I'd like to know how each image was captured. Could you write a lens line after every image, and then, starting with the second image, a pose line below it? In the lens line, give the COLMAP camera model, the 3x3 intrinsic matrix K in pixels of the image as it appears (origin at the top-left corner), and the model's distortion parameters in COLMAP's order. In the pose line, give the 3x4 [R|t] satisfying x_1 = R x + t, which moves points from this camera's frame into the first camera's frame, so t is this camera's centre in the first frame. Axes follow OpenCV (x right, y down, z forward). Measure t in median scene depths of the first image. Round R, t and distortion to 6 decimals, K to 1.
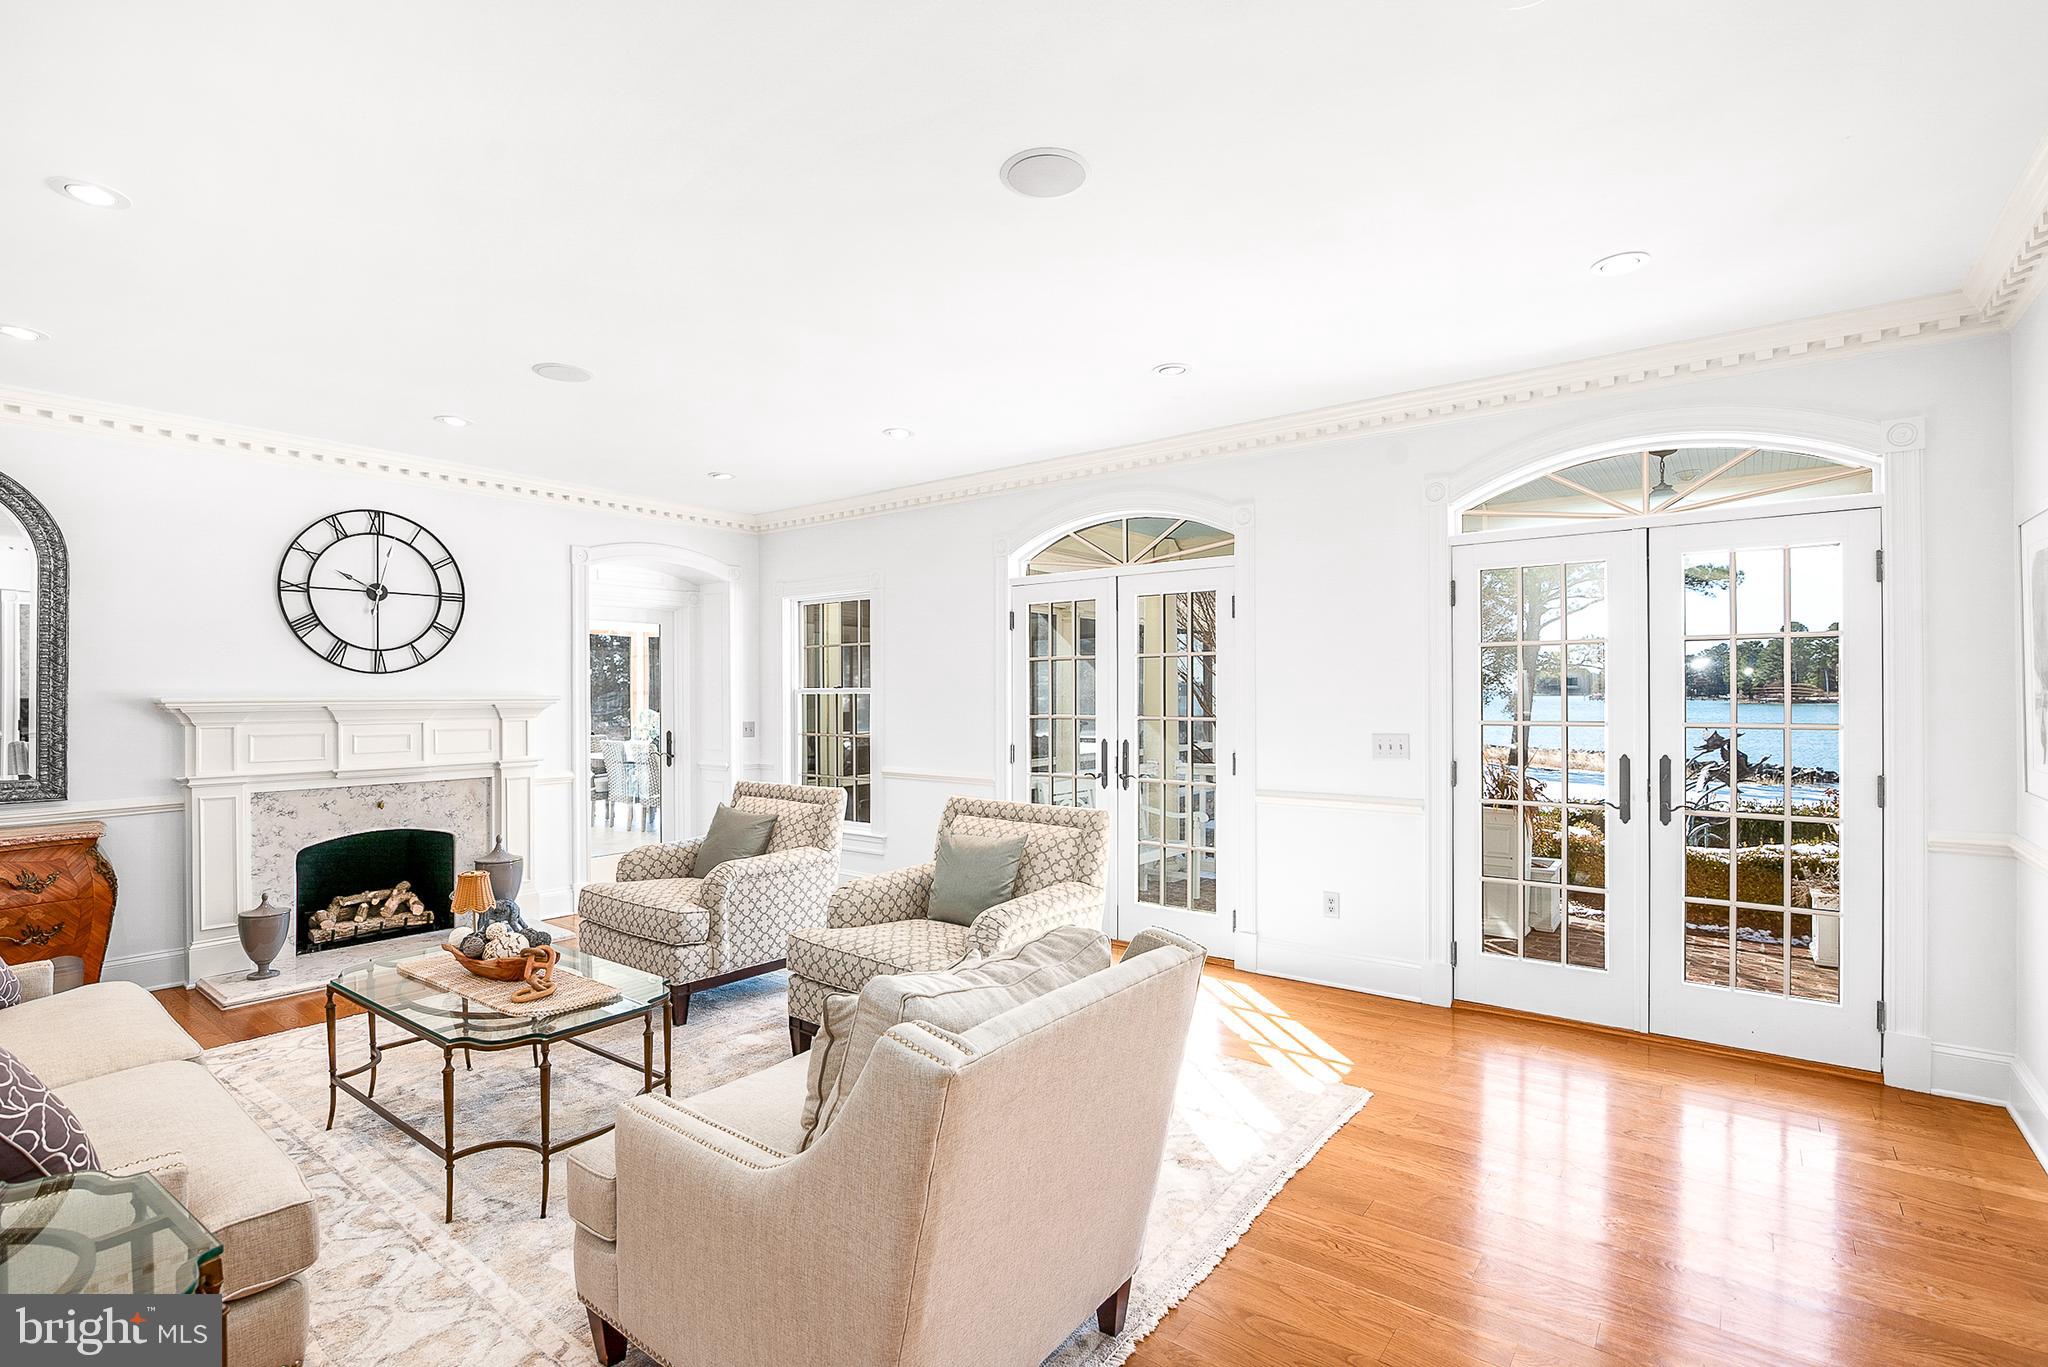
lens RADIAL K [[938.5, 0, 1031.5], [0, 938.5, 661.2], [0, 0, 1]] dist [-0.018279, -0.000376]
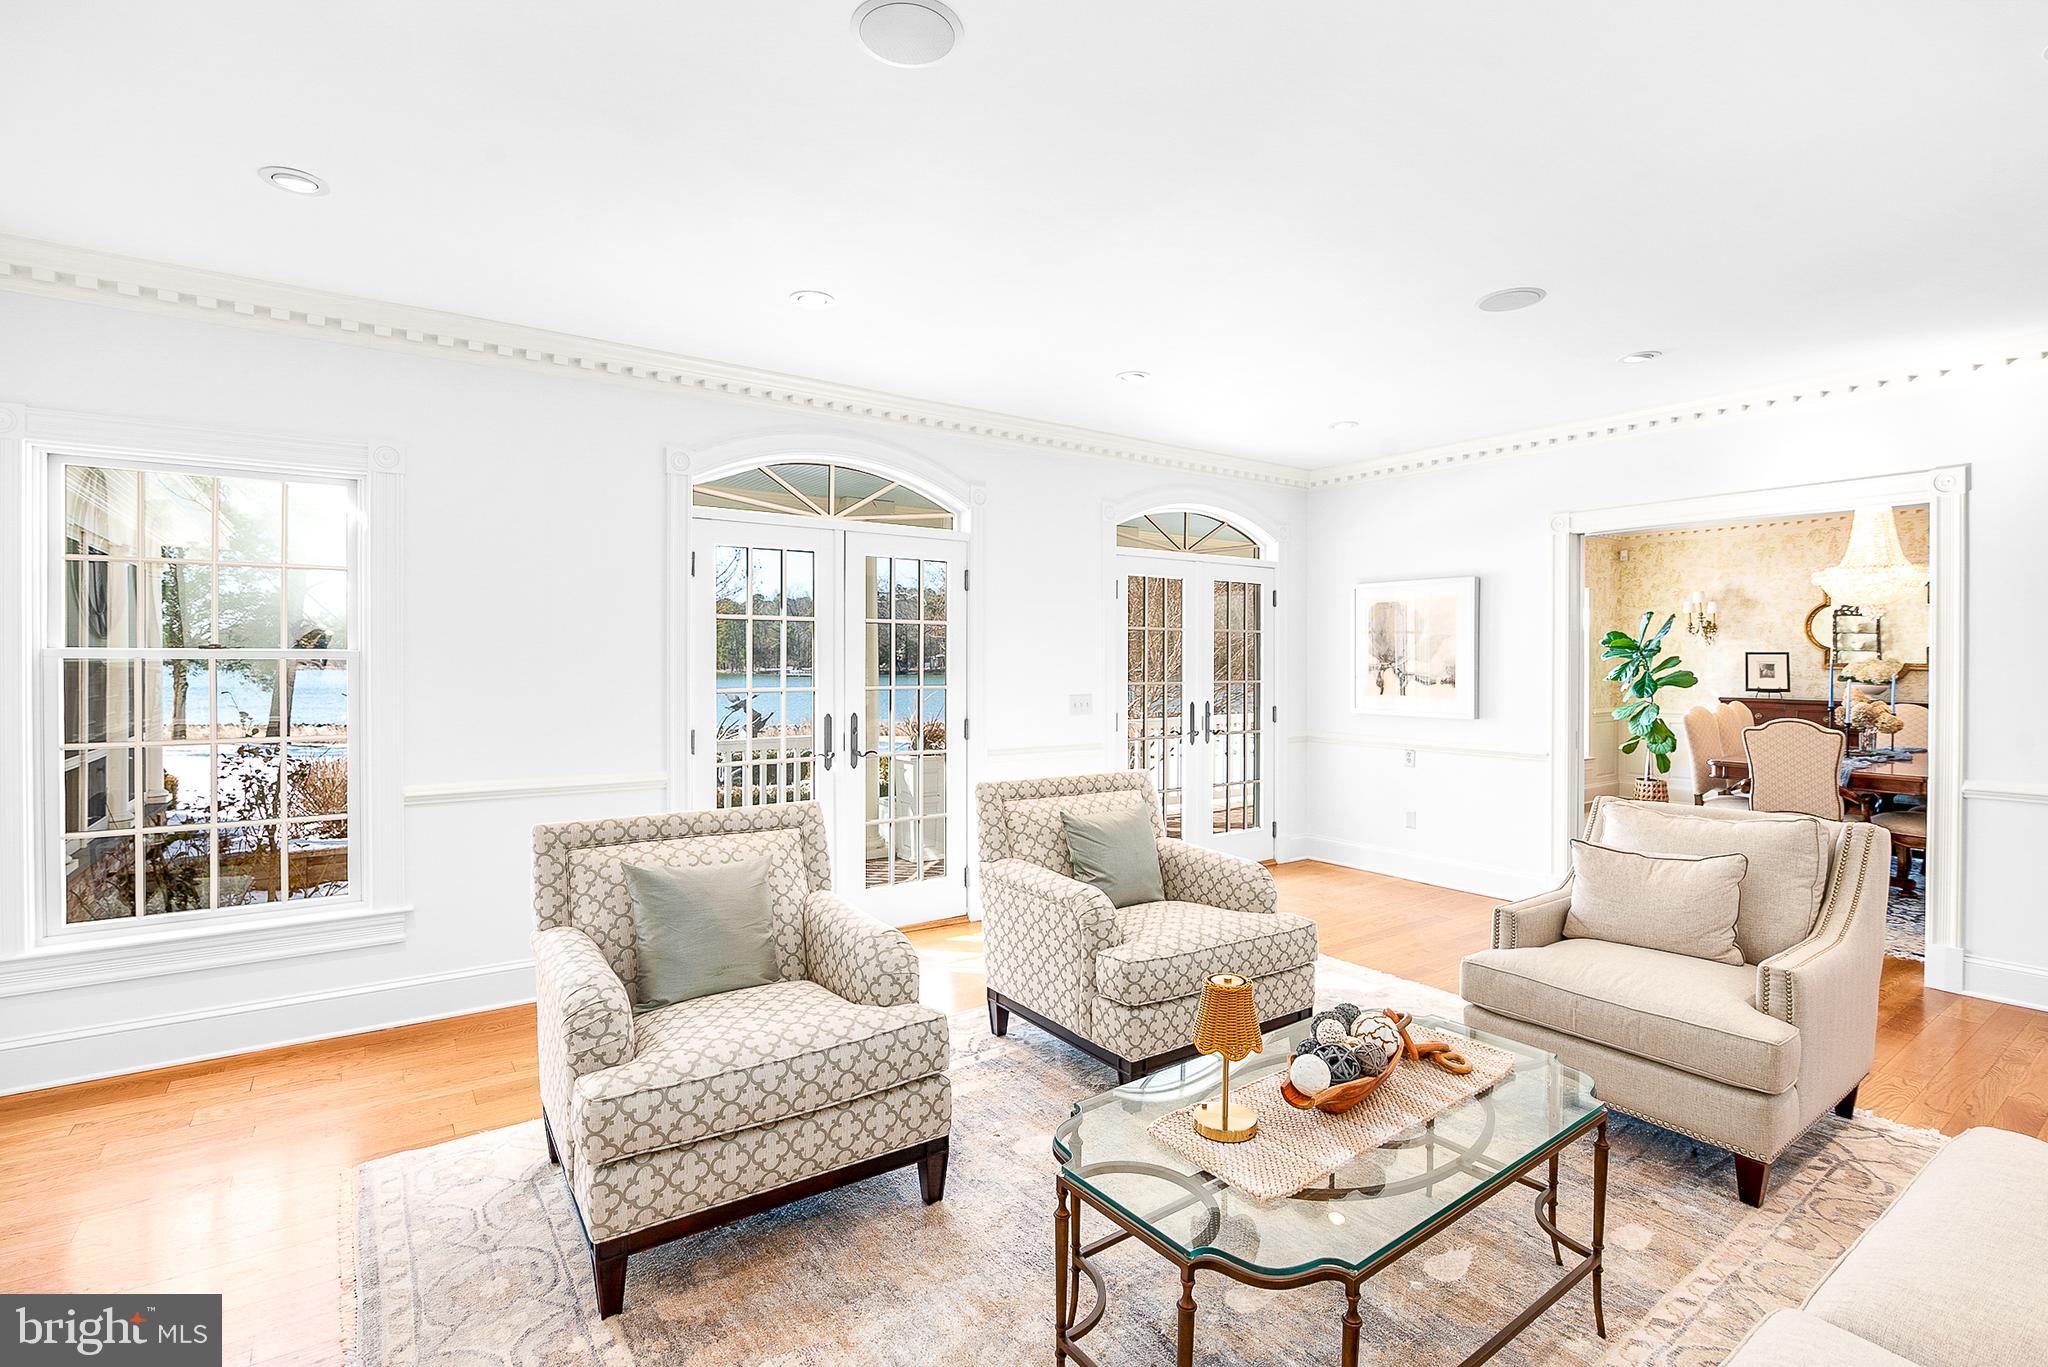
lens RADIAL K [[961.0, 0, 1025.9], [0, 961.0, 662.9], [0, 0, 1]] dist [-0.000414, -0.000157]
pose [[0.286507, 0.000379, 0.958078, -0.673094], [-0.032494, 0.999428, 0.009322, 0.018276], [-0.957527, -0.033802, 0.286356, 0.524666]]
